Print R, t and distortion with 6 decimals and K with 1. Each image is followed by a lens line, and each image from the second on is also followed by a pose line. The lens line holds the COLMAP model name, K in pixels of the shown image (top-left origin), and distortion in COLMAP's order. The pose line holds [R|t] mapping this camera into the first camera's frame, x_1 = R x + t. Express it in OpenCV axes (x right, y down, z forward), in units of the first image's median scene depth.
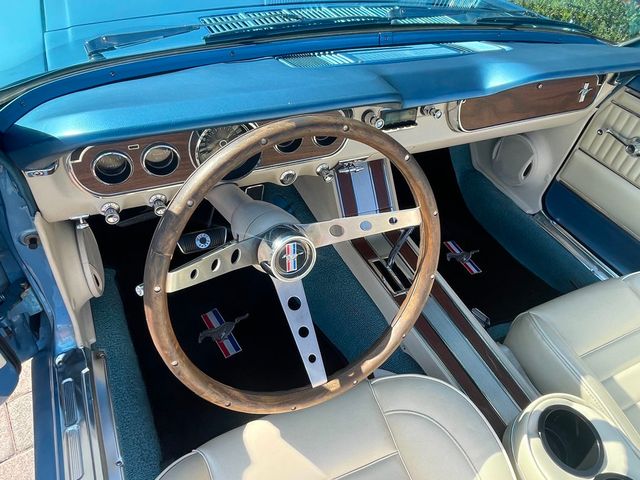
lens RADIAL K [[442.9, 0, 317.8], [0, 442.9, 237.8], [0, 0, 1]] dist [-0.004801, -0.005108]
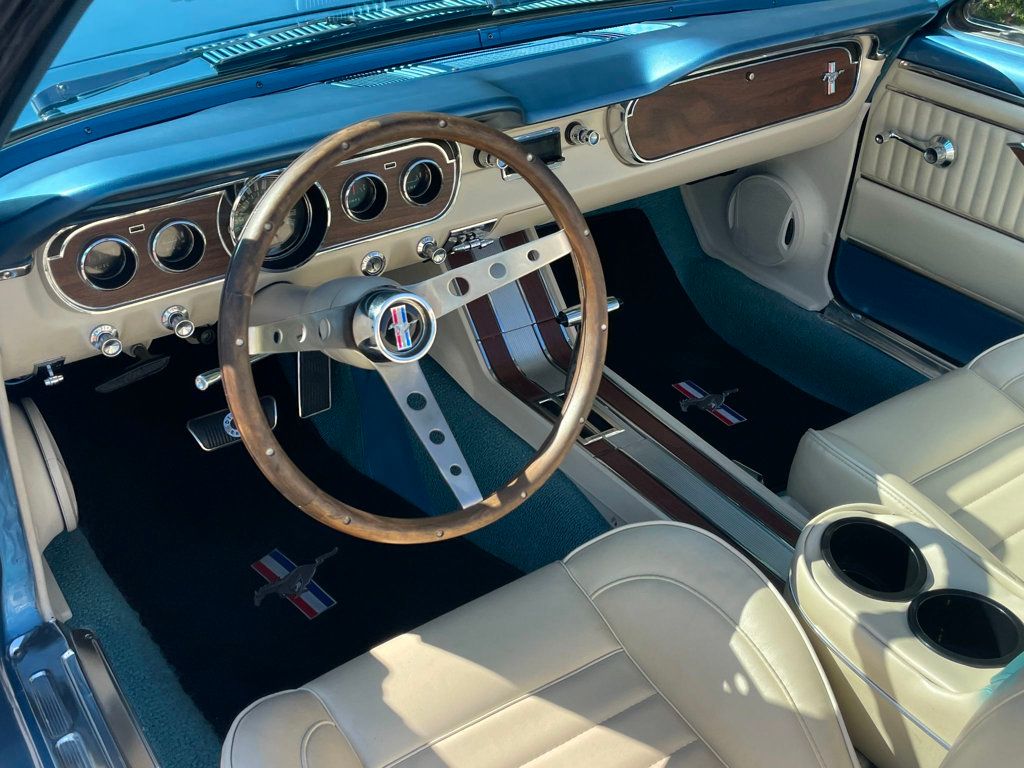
lens RADIAL K [[1051.7, 0, 515.7], [0, 1051.7, 381.3], [0, 0, 1]] dist [0.093425, -0.143652]
pose [[0.981745, -0.168195, 0.088810, -0.029003], [0.180239, 0.971816, -0.151946, 0.273468], [-0.060750, 0.165179, 0.984391, -0.428520]]
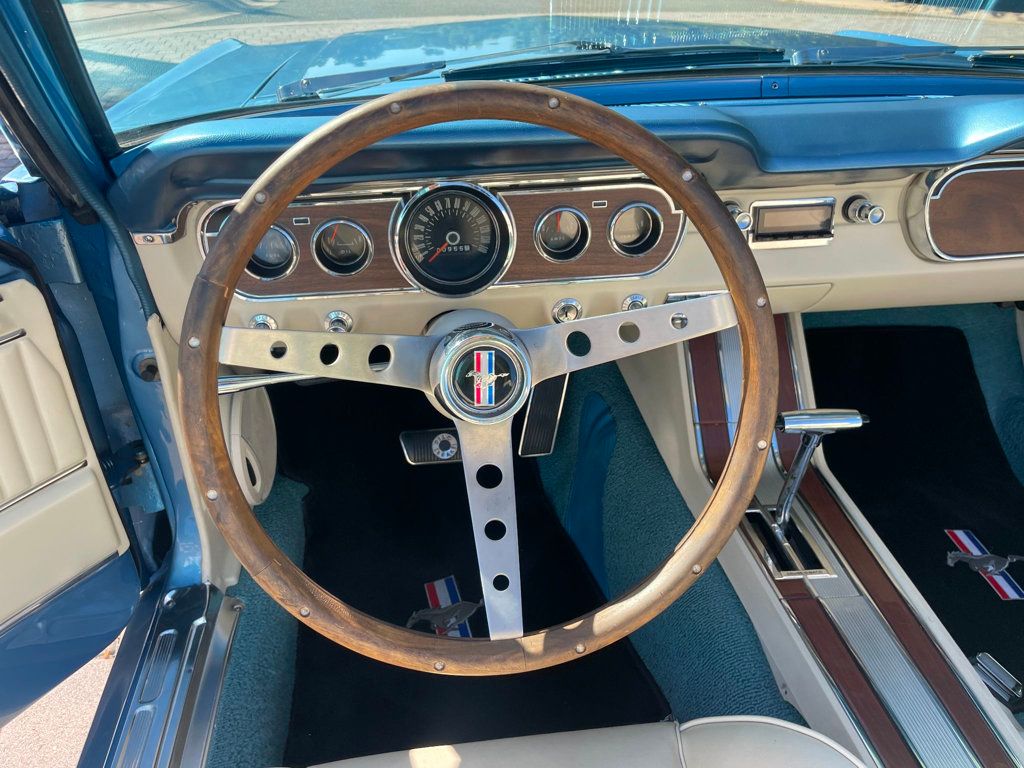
lens RADIAL K [[780.3, 0, 518.7], [0, 780.3, 377.5], [0, 0, 1]] dist [0.081347, -0.119680]
pose [[0.945709, 0.058429, -0.319720, 0.188862], [-0.134442, 0.965929, -0.221148, 0.164250], [0.295905, 0.252125, 0.921343, 0.083699]]
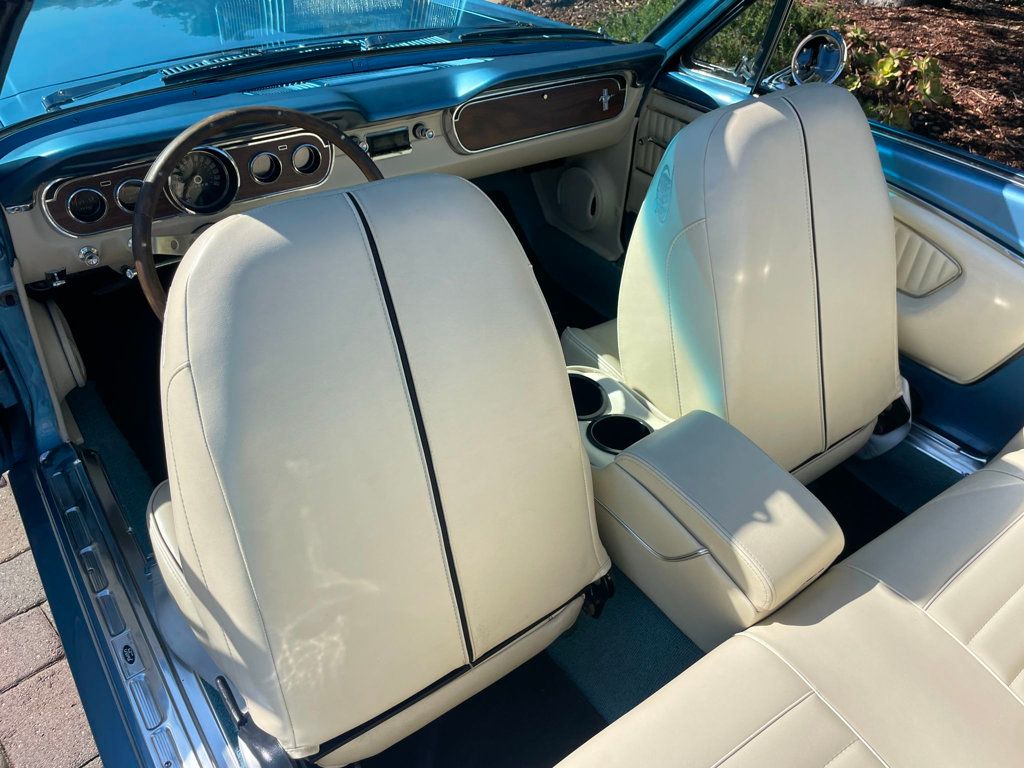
lens RADIAL K [[780.3, 0, 518.7], [0, 780.3, 377.5], [0, 0, 1]] dist [0.081347, -0.119680]
pose [[0.980112, -0.166551, 0.107895, 0.194117], [0.177124, 0.979379, -0.097180, 0.447289], [-0.089485, 0.114358, 0.989401, -0.656605]]
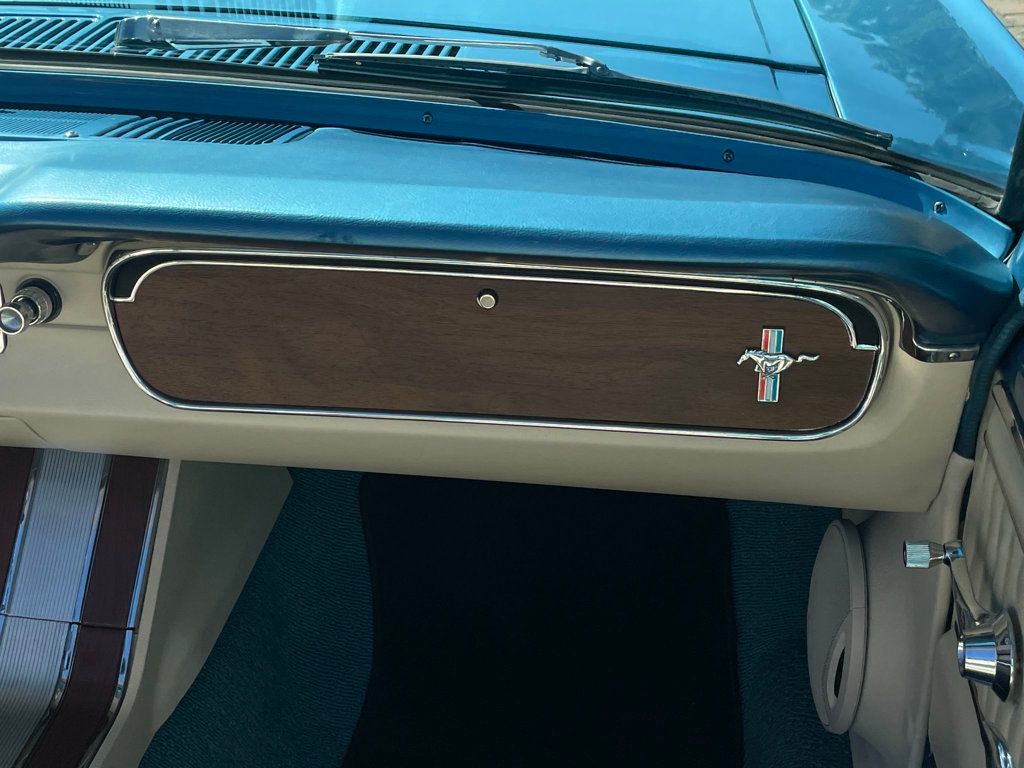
lens RADIAL K [[1358.0, 0, 512.0], [0, 1358.0, 384.0], [0, 0, 1]] dist [0.090458, -0.008431]
pose [[0.849352, 0.157790, -0.503690, 1.074972], [-0.299782, 0.929630, -0.214287, -0.140510], [0.434433, 0.333002, 0.836886, 0.379598]]
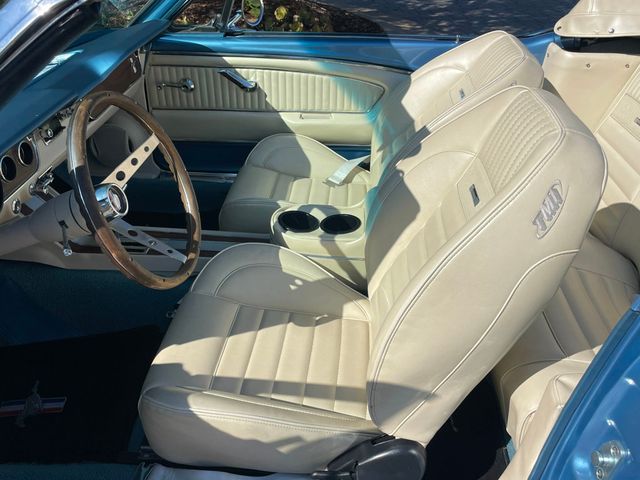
lens RADIAL K [[595.7, 0, 320.0], [0, 595.7, 240.0], [0, 0, 1]] dist [0.006469, 0.001339]
pose [[0.493173, -0.542532, 0.680029, -0.727320], [0.634002, 0.759411, 0.146070, 0.183867], [-0.595669, 0.359102, 0.718487, -0.480153]]
